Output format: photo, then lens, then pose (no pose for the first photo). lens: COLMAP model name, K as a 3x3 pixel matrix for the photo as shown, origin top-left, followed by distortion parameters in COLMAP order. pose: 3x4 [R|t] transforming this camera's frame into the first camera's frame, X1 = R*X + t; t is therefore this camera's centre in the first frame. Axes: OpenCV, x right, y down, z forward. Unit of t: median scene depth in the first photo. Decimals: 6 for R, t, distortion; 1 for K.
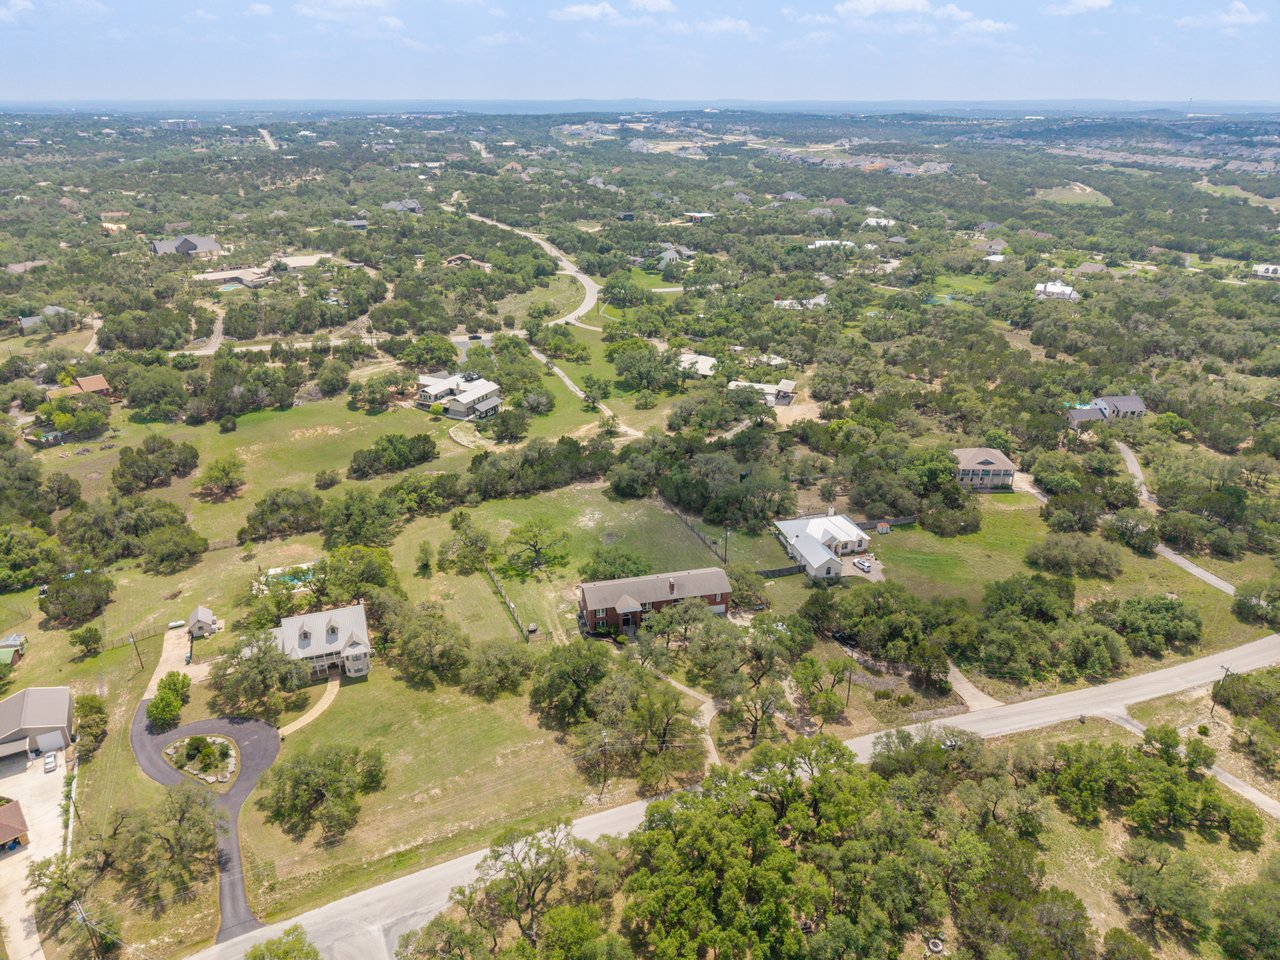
lens RADIAL K [[963.3, 0, 640.0], [0, 963.3, 480.0], [0, 0, 1]] dist [0.024987, -0.035912]
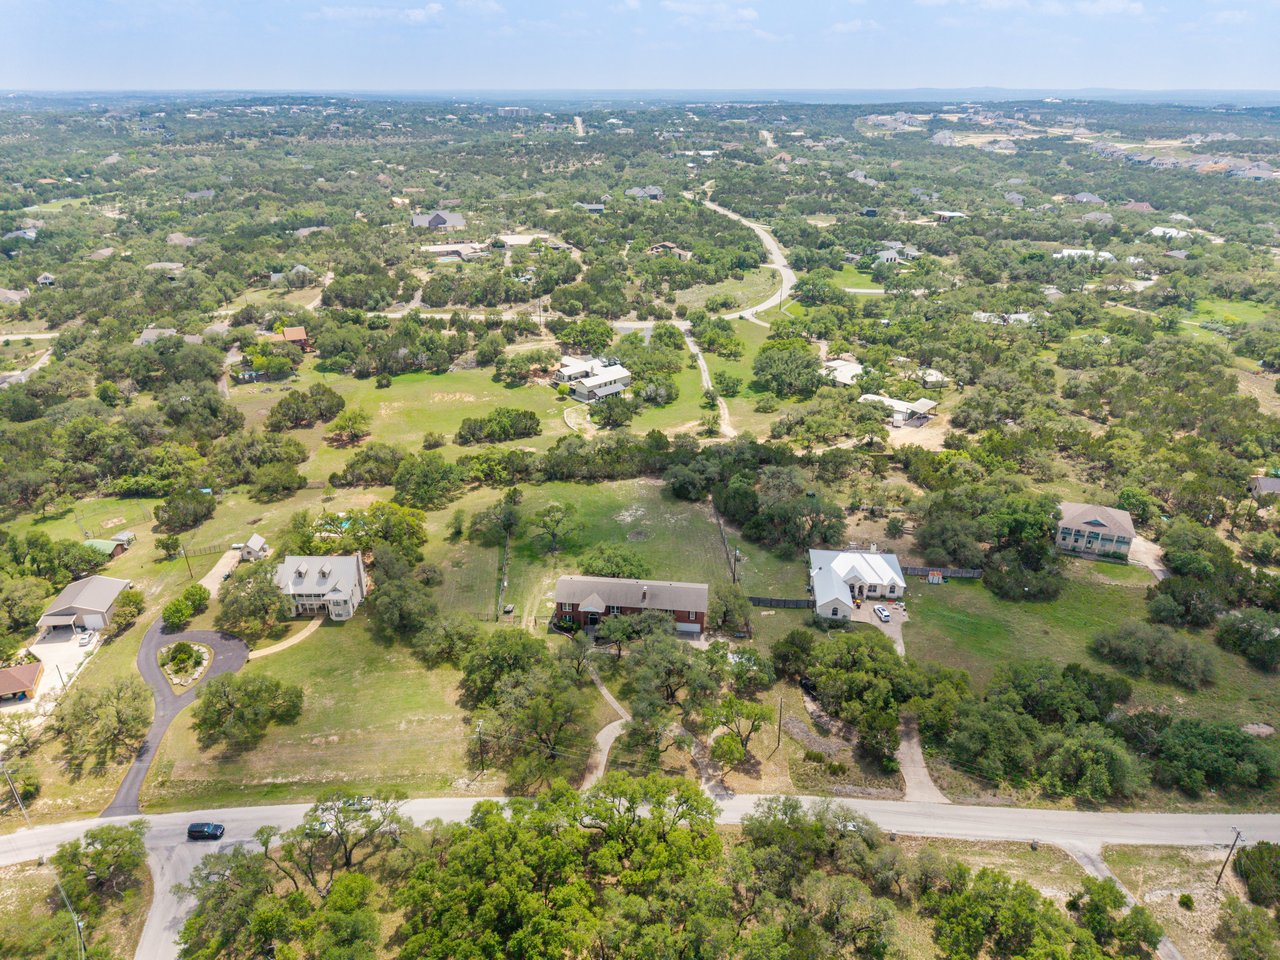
lens RADIAL K [[963.3, 0, 640.0], [0, 963.3, 480.0], [0, 0, 1]] dist [0.024987, -0.035912]
pose [[0.923058, 0.144399, -0.356529, 0.239779], [-0.141293, 0.989353, 0.034891, -0.023868], [0.357771, 0.018168, 0.933633, 0.067173]]
